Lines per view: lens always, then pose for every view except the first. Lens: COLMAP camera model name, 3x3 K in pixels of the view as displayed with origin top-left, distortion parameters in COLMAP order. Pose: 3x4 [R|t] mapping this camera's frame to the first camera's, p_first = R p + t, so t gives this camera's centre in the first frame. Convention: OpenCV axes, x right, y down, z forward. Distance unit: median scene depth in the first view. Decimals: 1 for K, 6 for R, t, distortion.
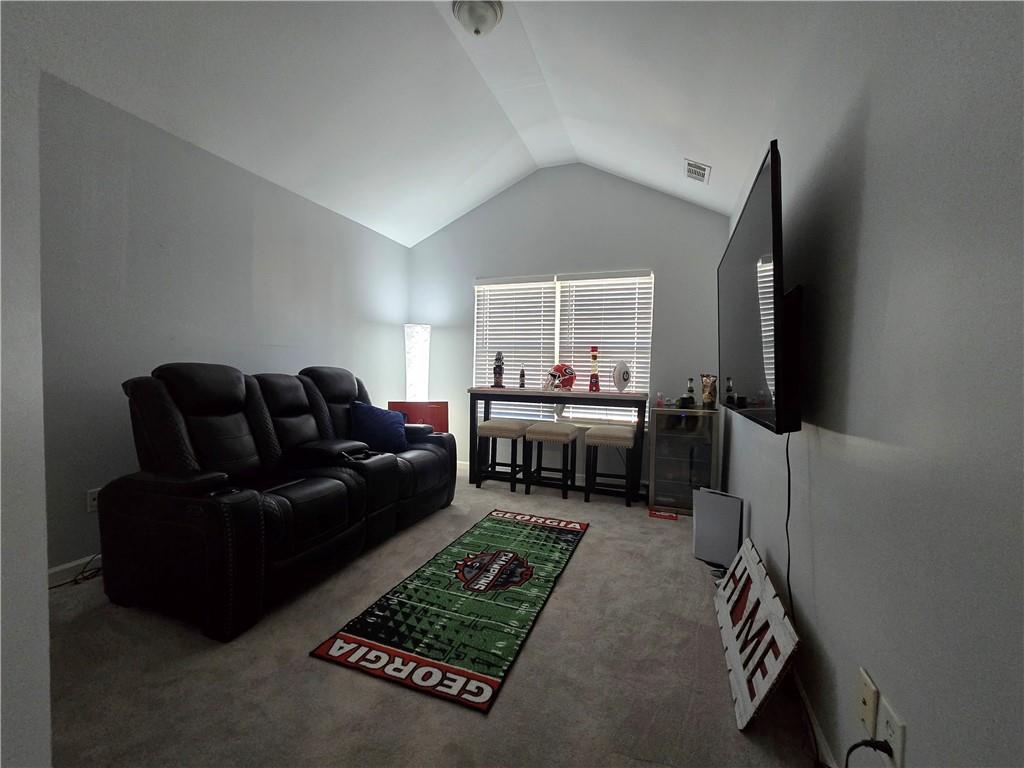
lens RADIAL K [[415.6, 0, 512.0], [0, 415.6, 384.0], [0, 0, 1]] dist [-0.001832, -0.000342]
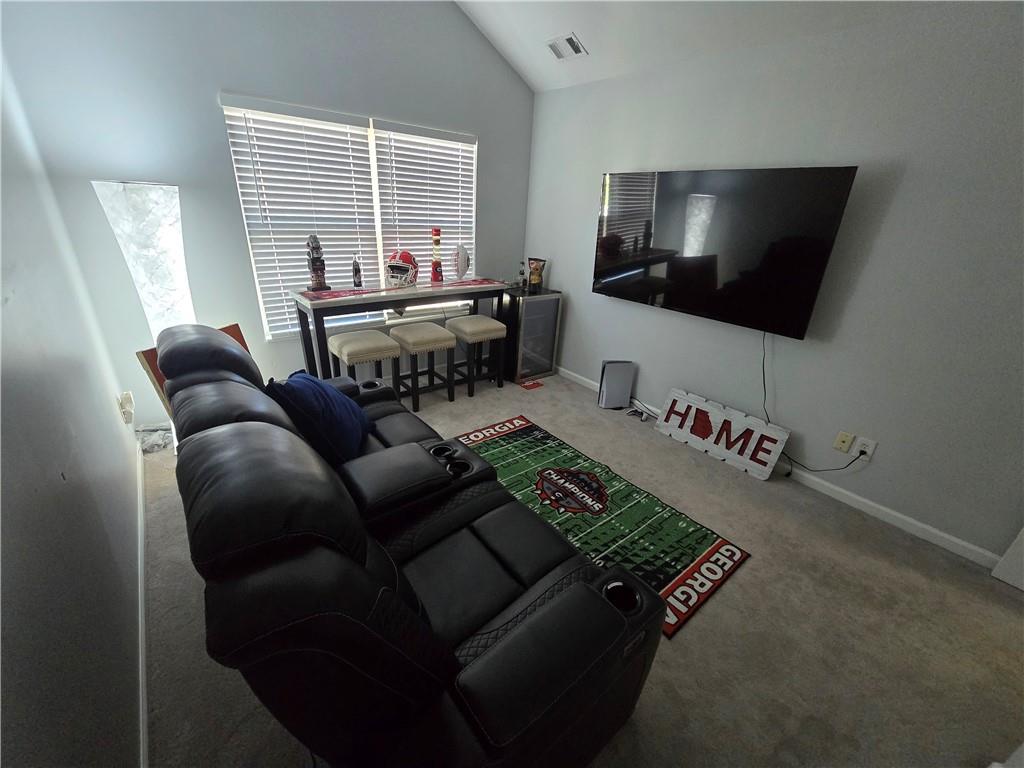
lens RADIAL K [[415.6, 0, 512.0], [0, 415.6, 384.0], [0, 0, 1]] dist [-0.001832, -0.000342]
pose [[0.513427, -0.332365, 0.791155, -0.663612], [-0.013508, 0.918704, 0.394715, -0.176768], [-0.858027, -0.213345, 0.467198, 0.501941]]
